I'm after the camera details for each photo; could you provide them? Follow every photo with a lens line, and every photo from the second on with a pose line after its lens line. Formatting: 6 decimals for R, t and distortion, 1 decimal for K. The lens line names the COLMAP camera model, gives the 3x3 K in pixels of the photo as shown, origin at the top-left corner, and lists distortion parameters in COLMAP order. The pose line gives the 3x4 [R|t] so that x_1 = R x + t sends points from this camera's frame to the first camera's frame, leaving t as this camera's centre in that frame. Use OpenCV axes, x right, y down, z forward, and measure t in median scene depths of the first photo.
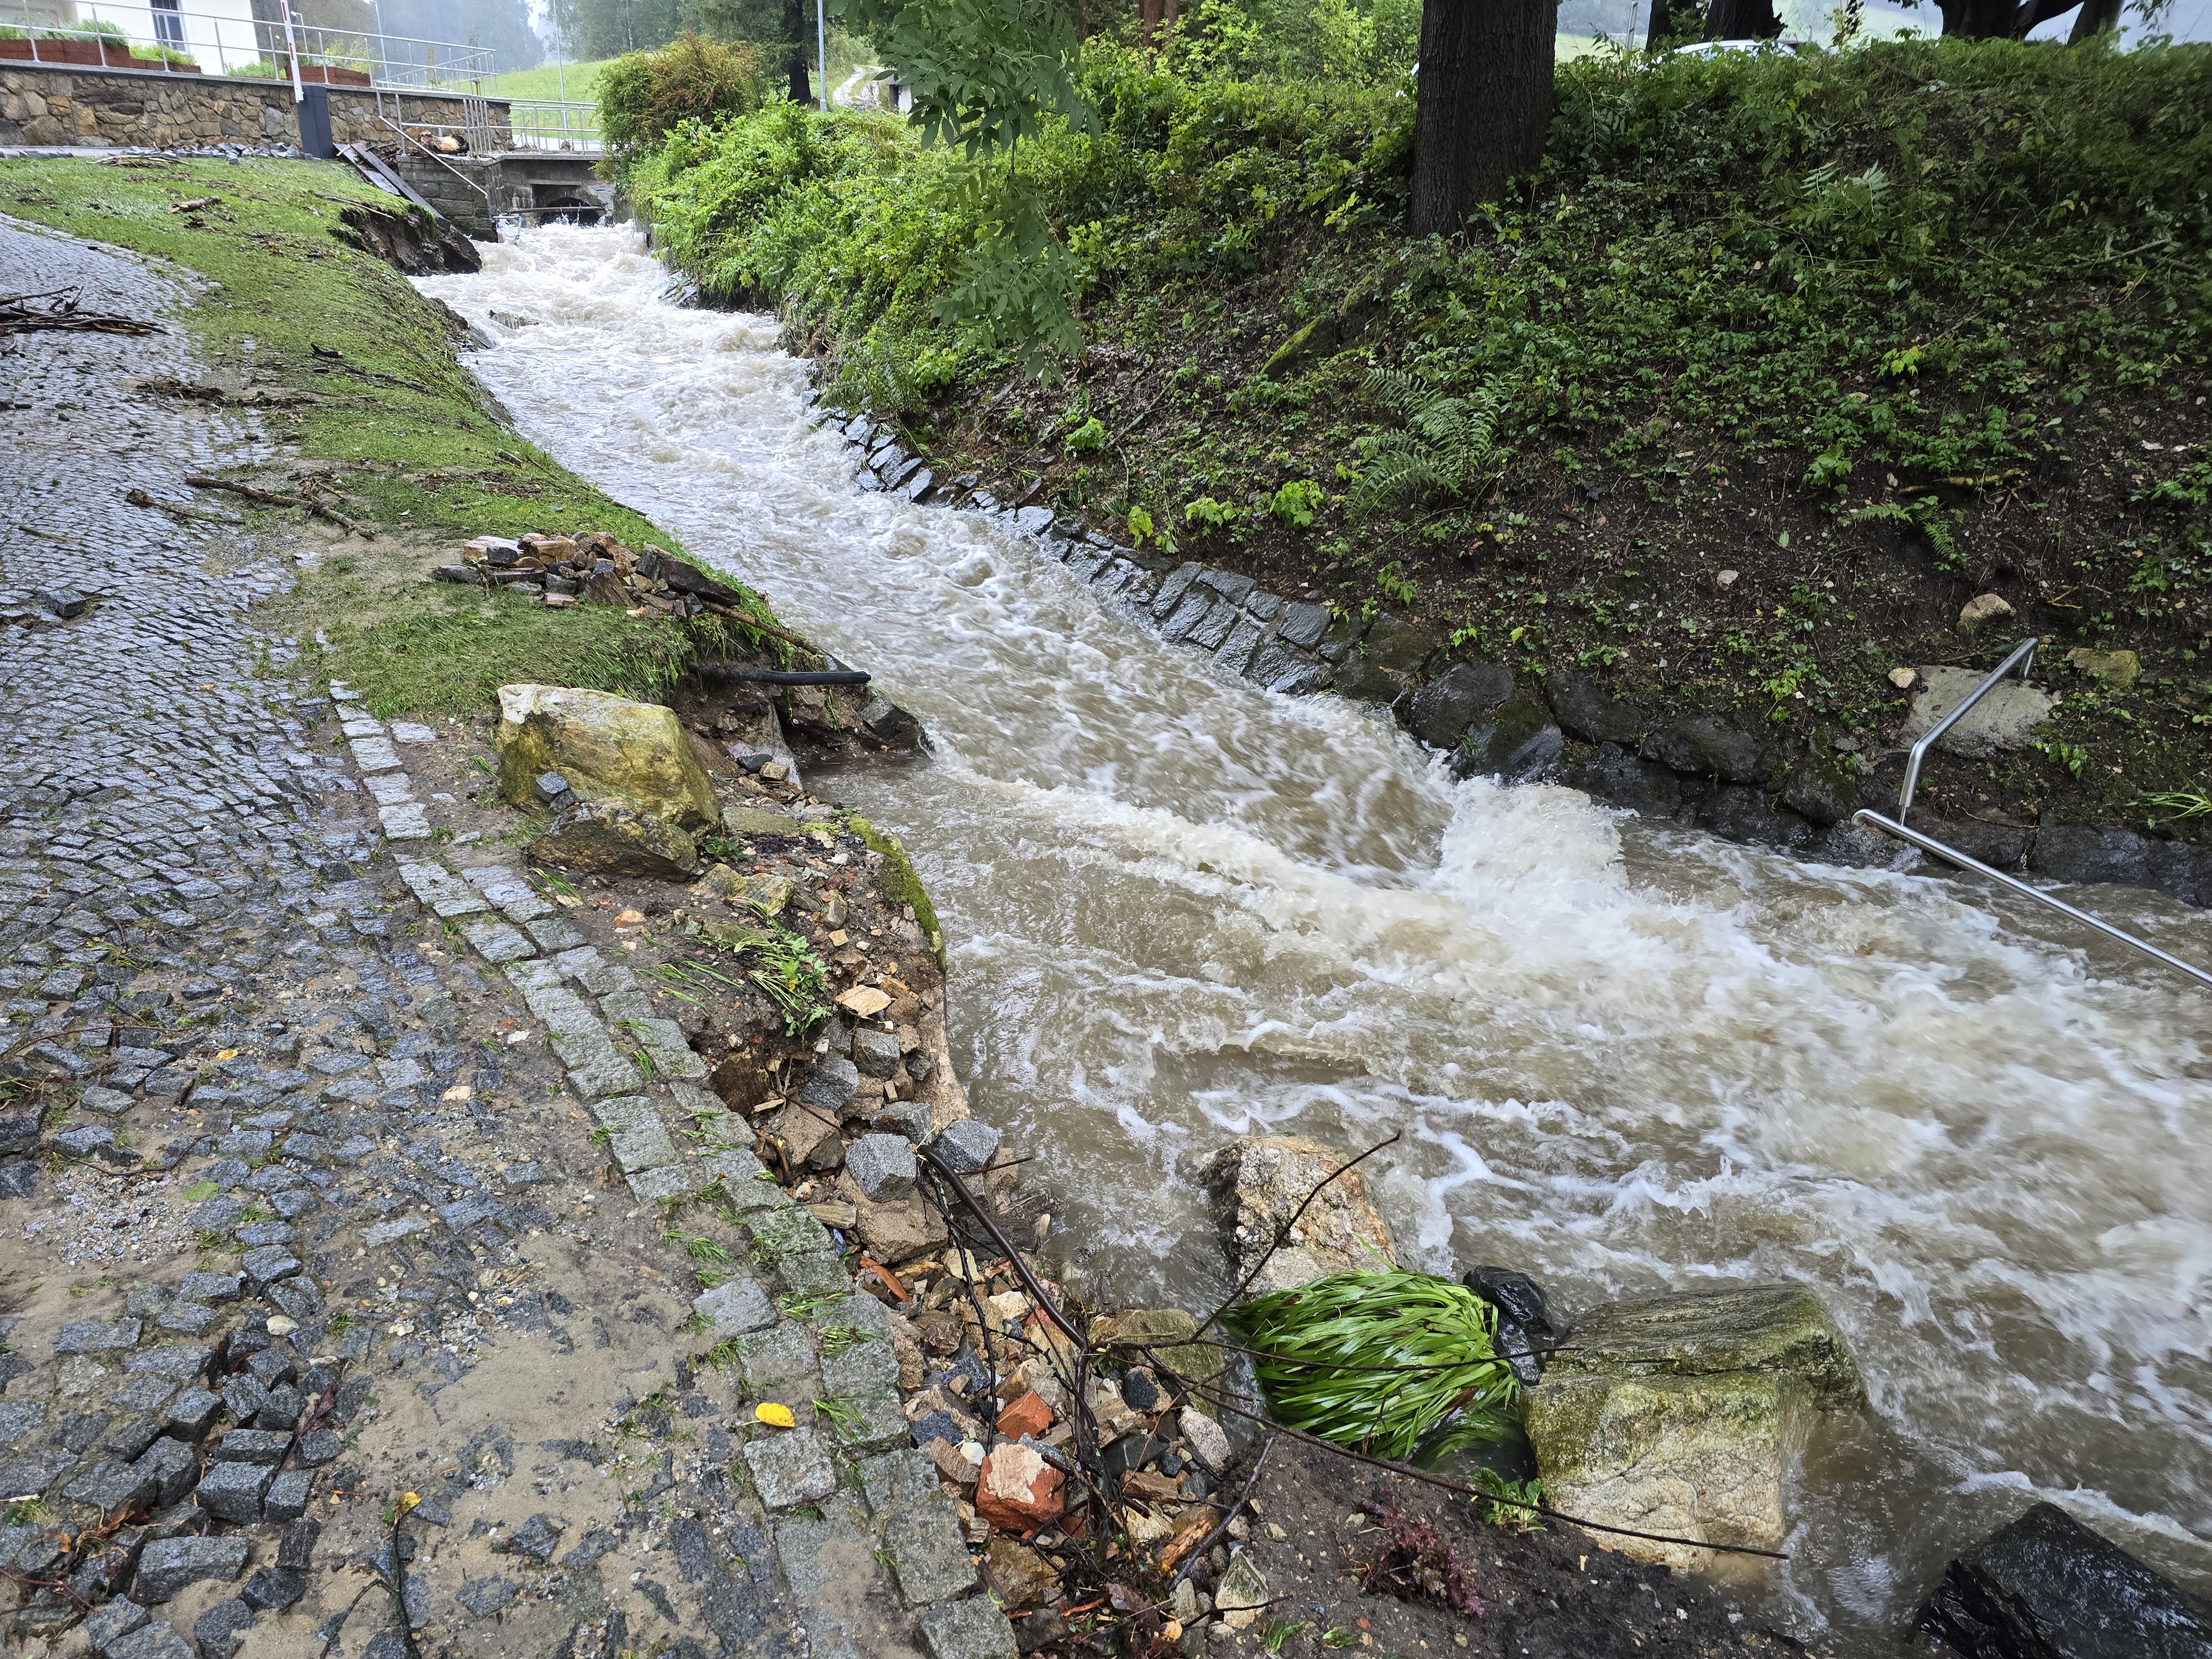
lens RADIAL K [[1475.4, 0, 1106.0], [0, 1475.4, 829.5], [0, 0, 1]] dist [0.090209, -0.069426]
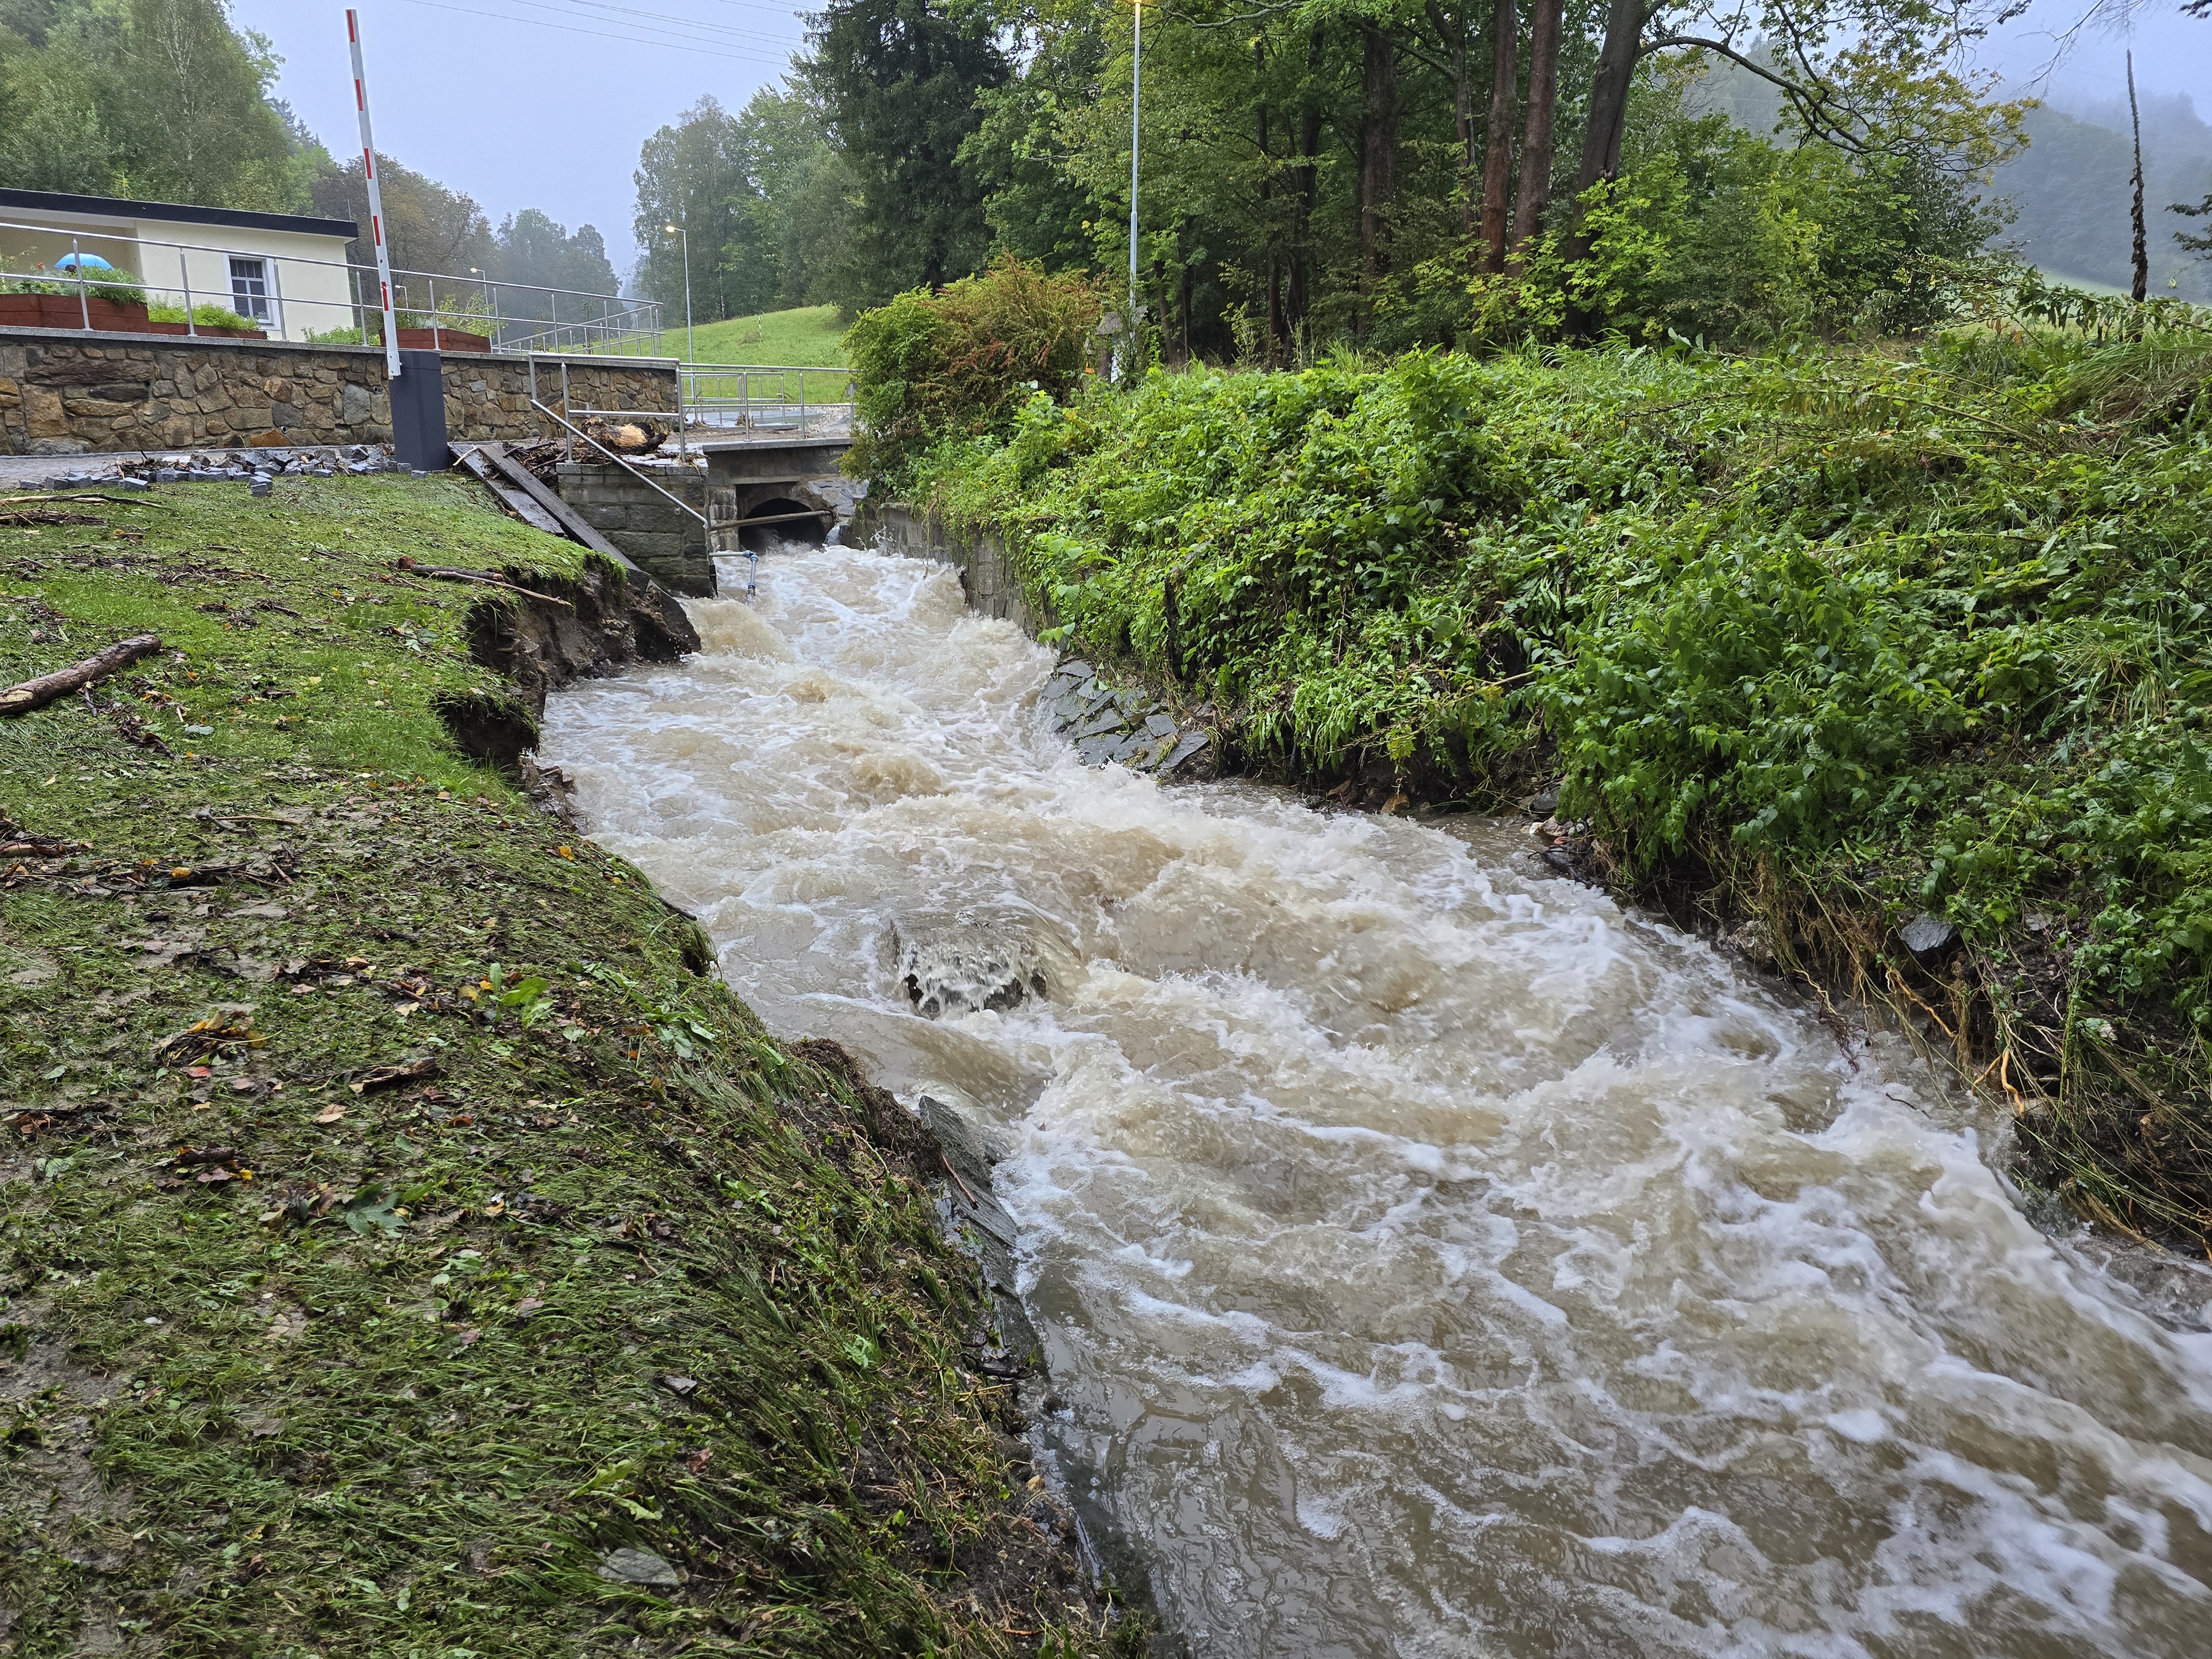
lens RADIAL K [[1475.4, 0, 1106.0], [0, 1475.4, 829.5], [0, 0, 1]] dist [0.090209, -0.069426]
pose [[0.999379, -0.015684, -0.031568, -0.223373], [0.011106, 0.990049, -0.140282, -0.206011], [0.033454, 0.139845, 0.989608, 0.423840]]
